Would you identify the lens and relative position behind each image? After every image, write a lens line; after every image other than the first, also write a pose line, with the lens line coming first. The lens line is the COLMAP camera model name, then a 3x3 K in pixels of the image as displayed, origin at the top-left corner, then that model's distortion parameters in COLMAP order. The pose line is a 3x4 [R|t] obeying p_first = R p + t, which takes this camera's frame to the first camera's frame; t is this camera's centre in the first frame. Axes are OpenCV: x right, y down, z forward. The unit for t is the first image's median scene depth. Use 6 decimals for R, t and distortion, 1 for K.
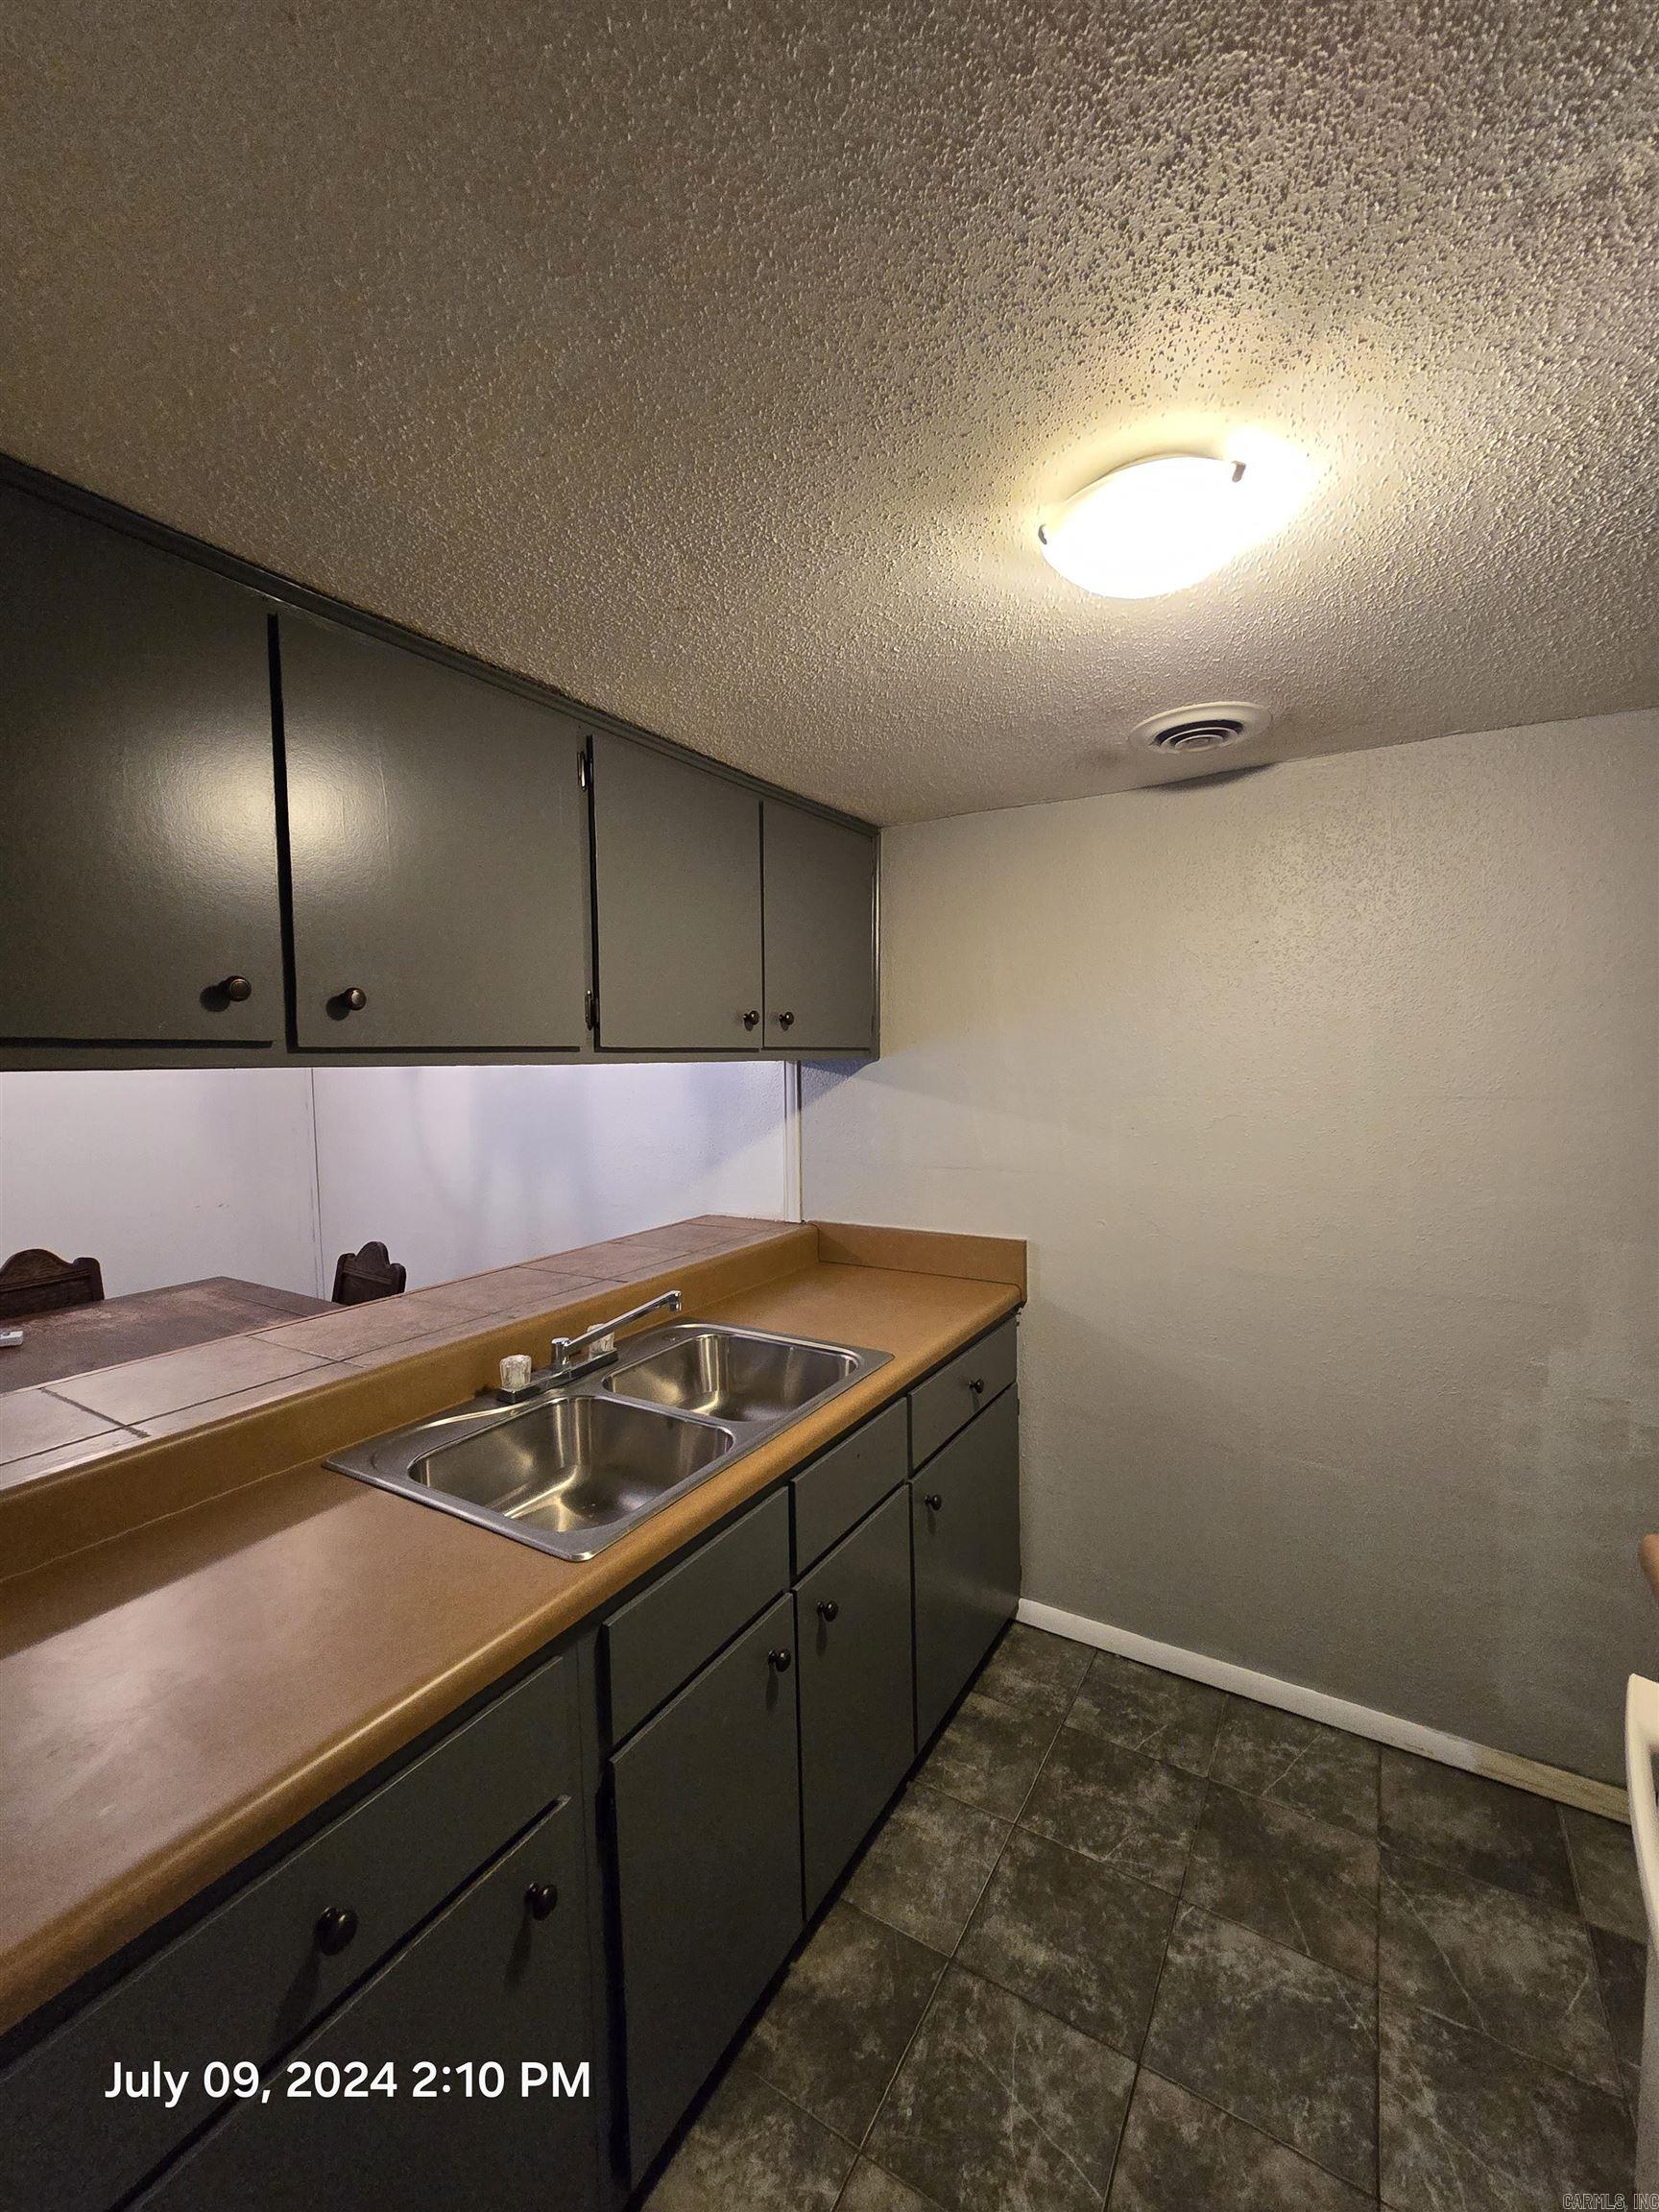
lens RADIAL K [[903.1, 0, 843.4], [0, 903.1, 1103.4], [0, 0, 1]] dist [-0.007518, 0.002931]
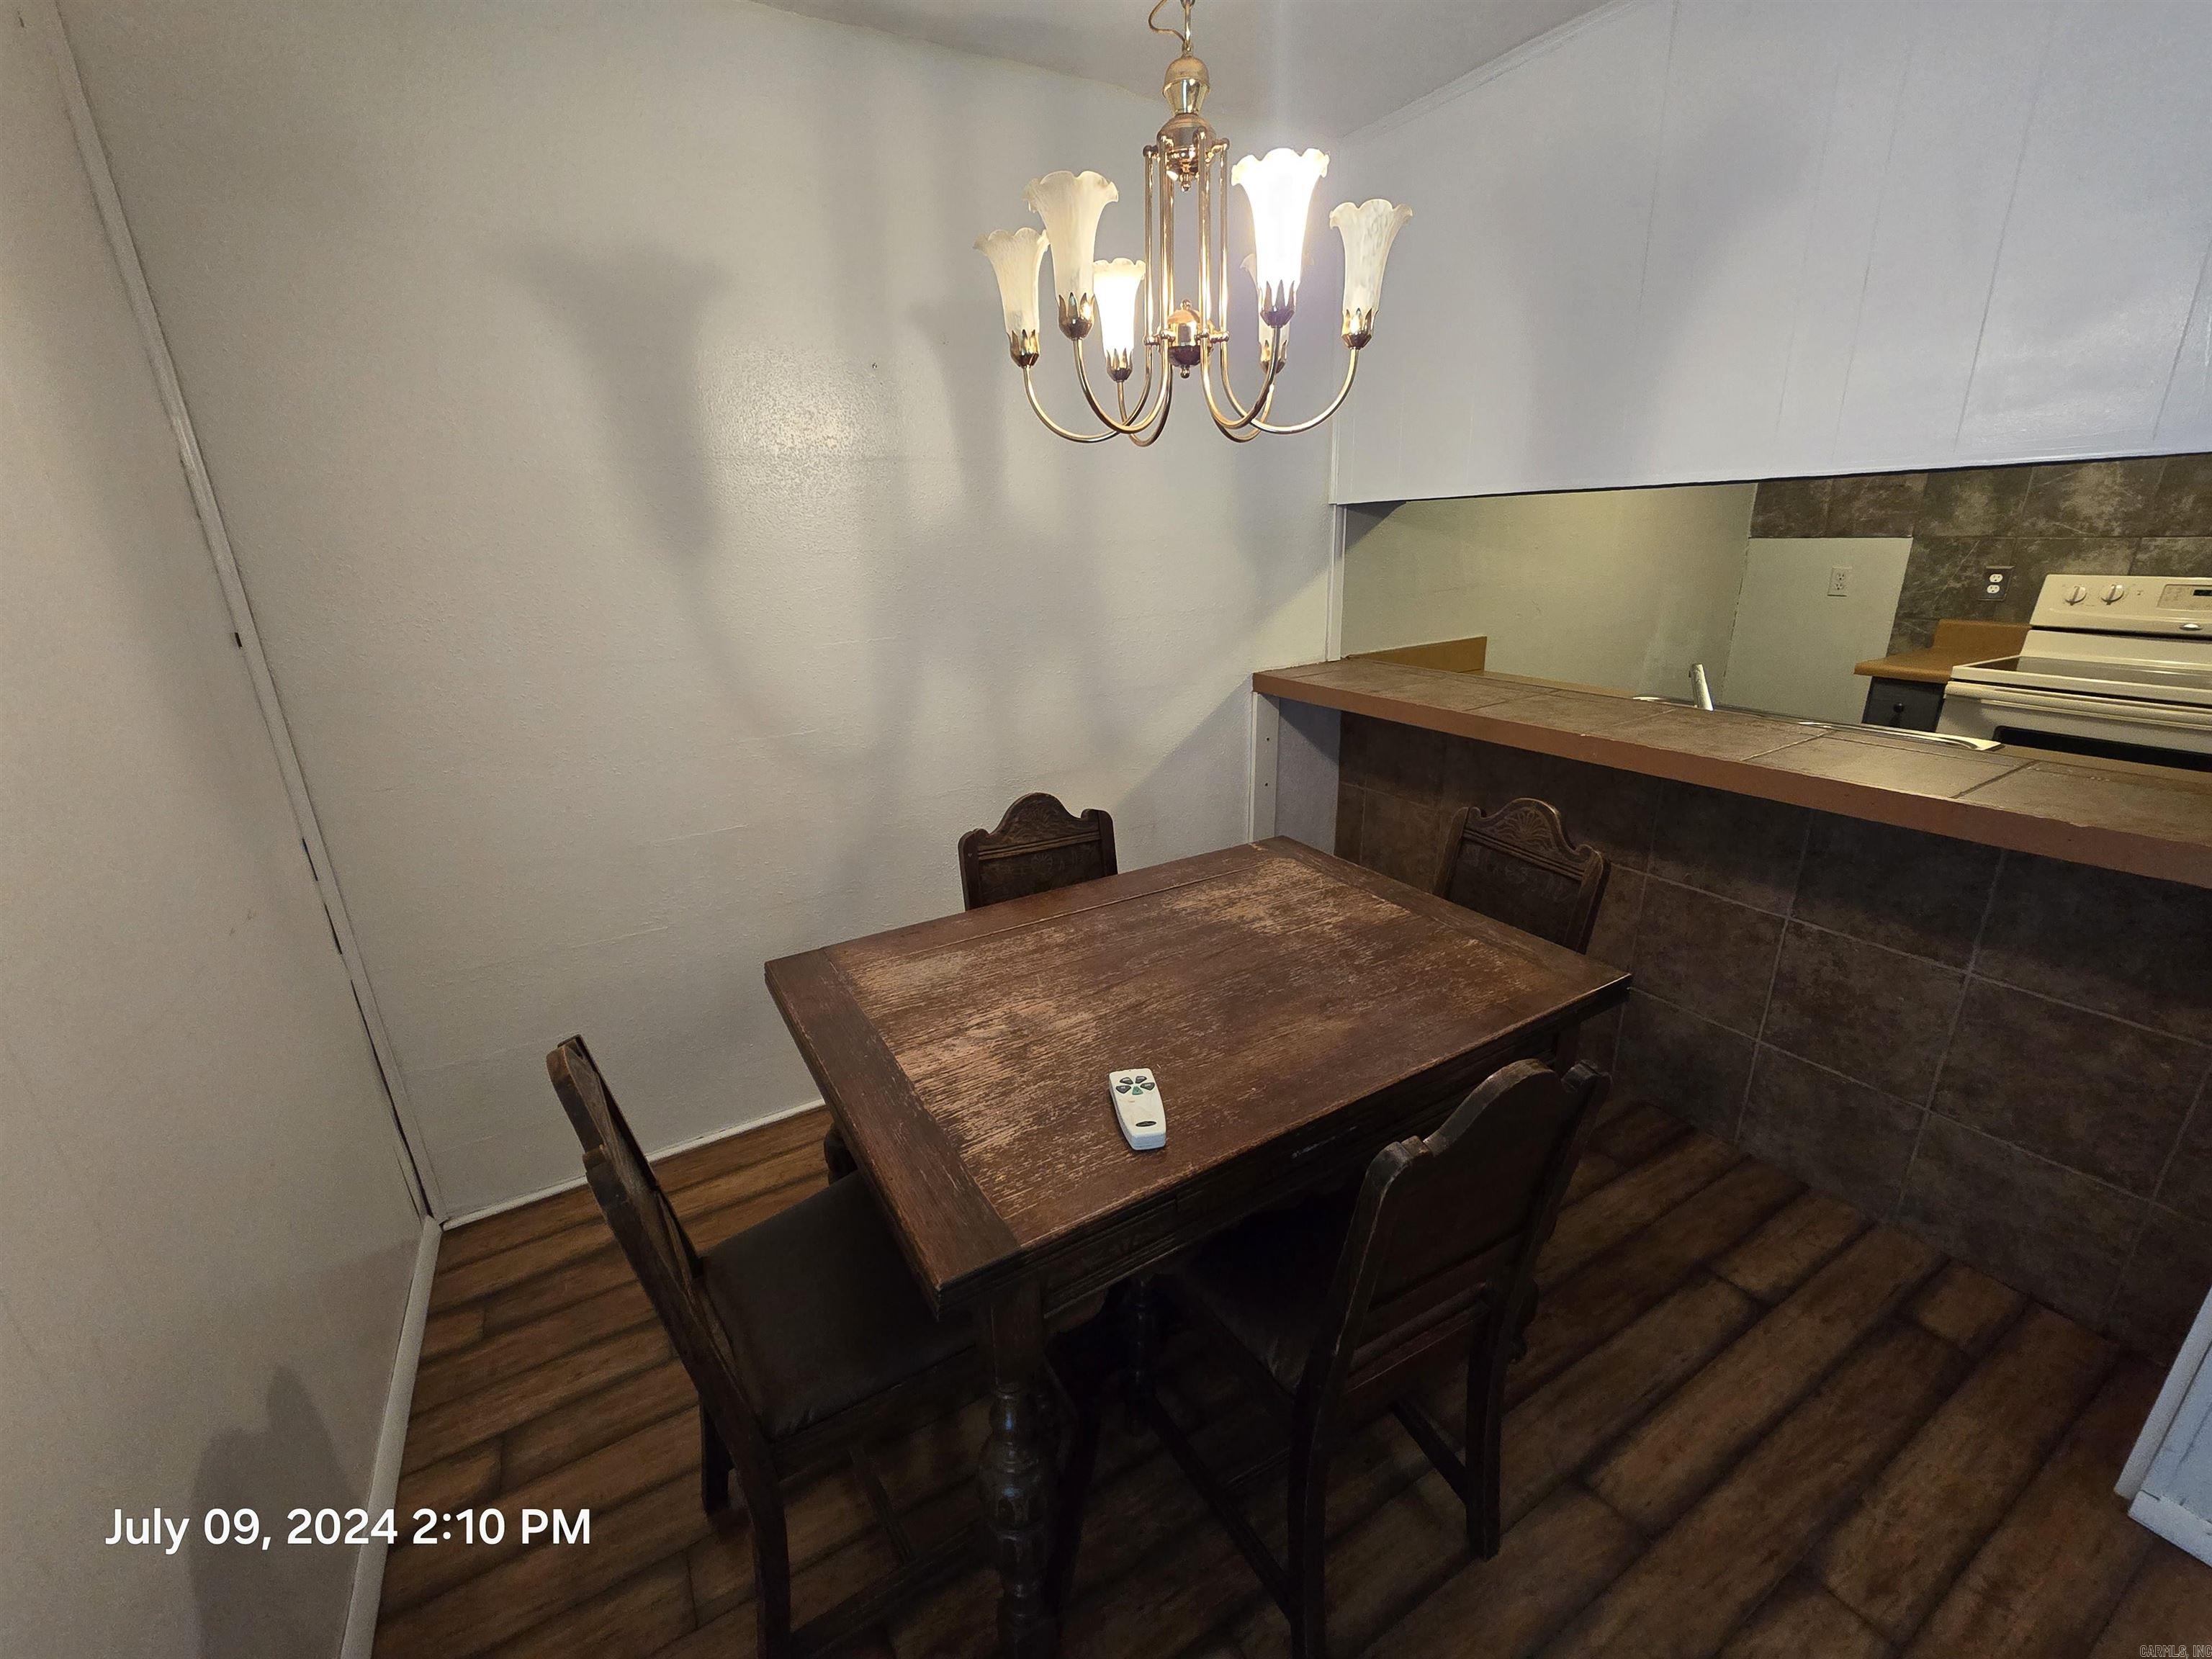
lens RADIAL K [[903.1, 0, 1100.9], [0, 903.1, 814.8], [0, 0, 1]] dist [-0.007518, 0.002931]
pose [[0.476071, -0.270914, 0.836637, -1.899147], [0.077333, 0.960577, 0.267042, -0.005733], [-0.876000, -0.062431, 0.478254, 1.178524]]
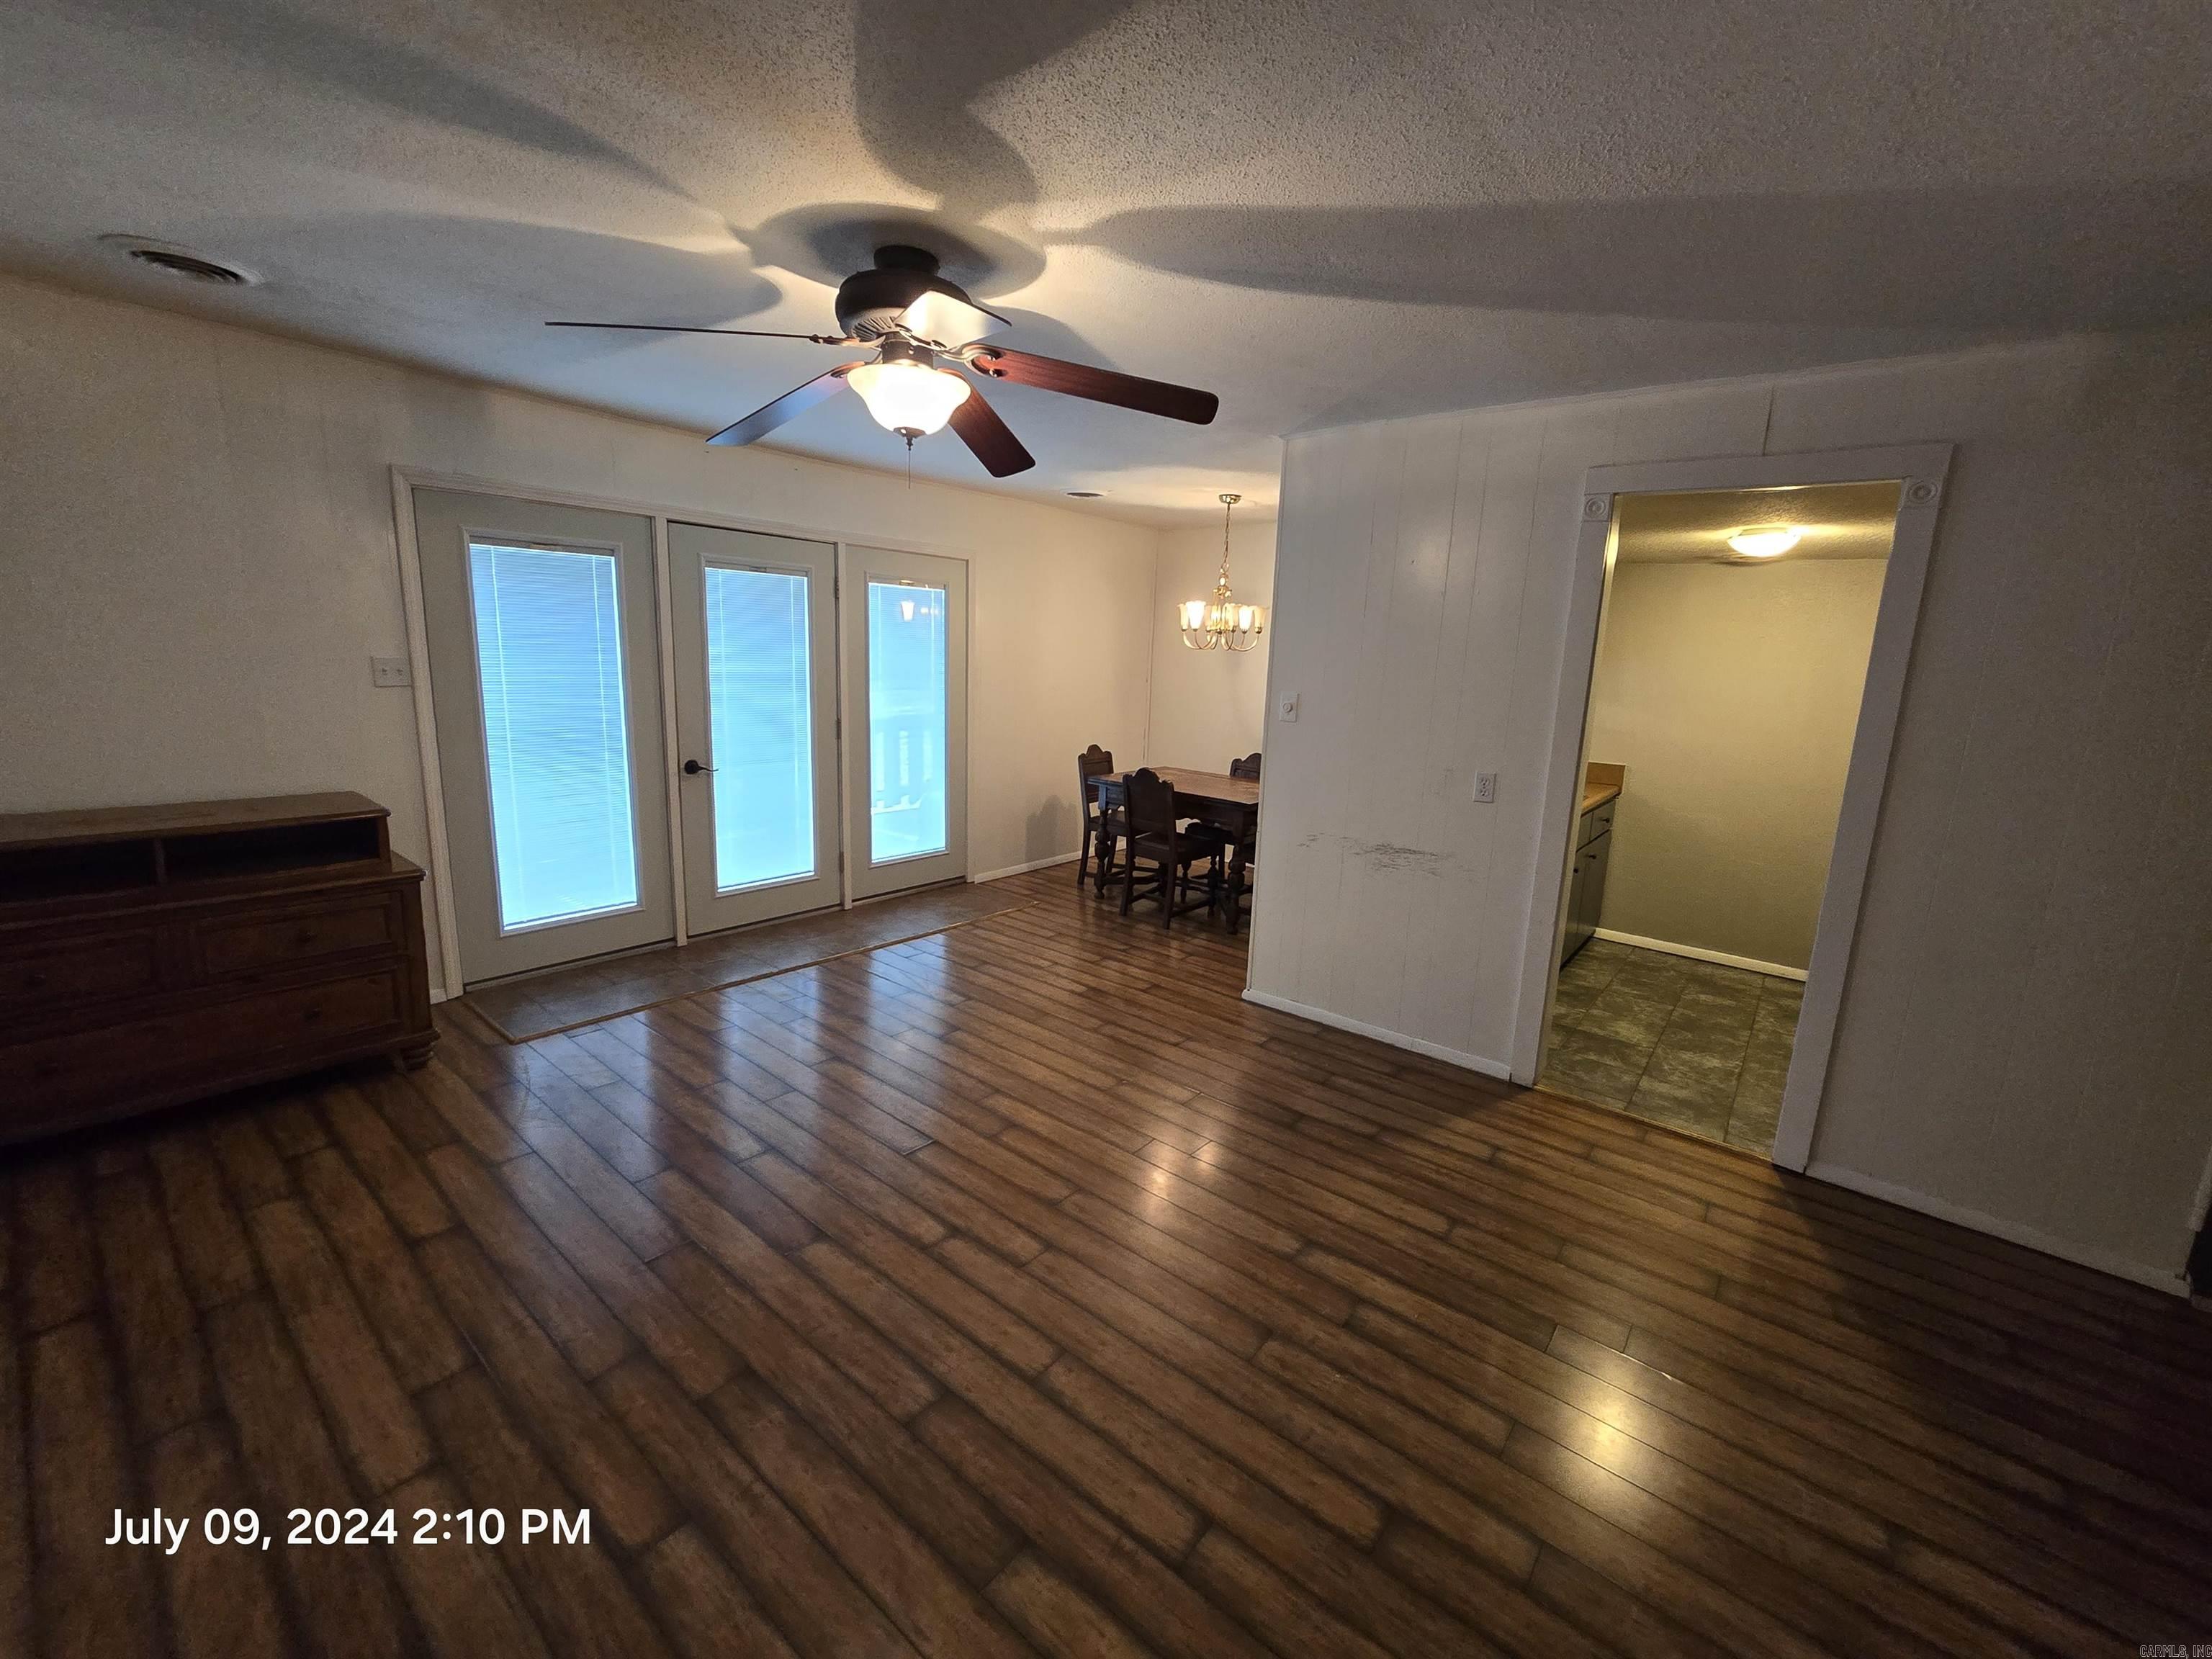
lens RADIAL K [[903.1, 0, 1105.5], [0, 903.1, 823.3], [0, 0, 1]] dist [-0.007518, 0.002931]
pose [[0.989337, 0.079021, -0.122347, -1.081099], [-0.061776, 0.988387, 0.138833, 0.091086], [0.131897, -0.129795, 0.982729, -1.886797]]
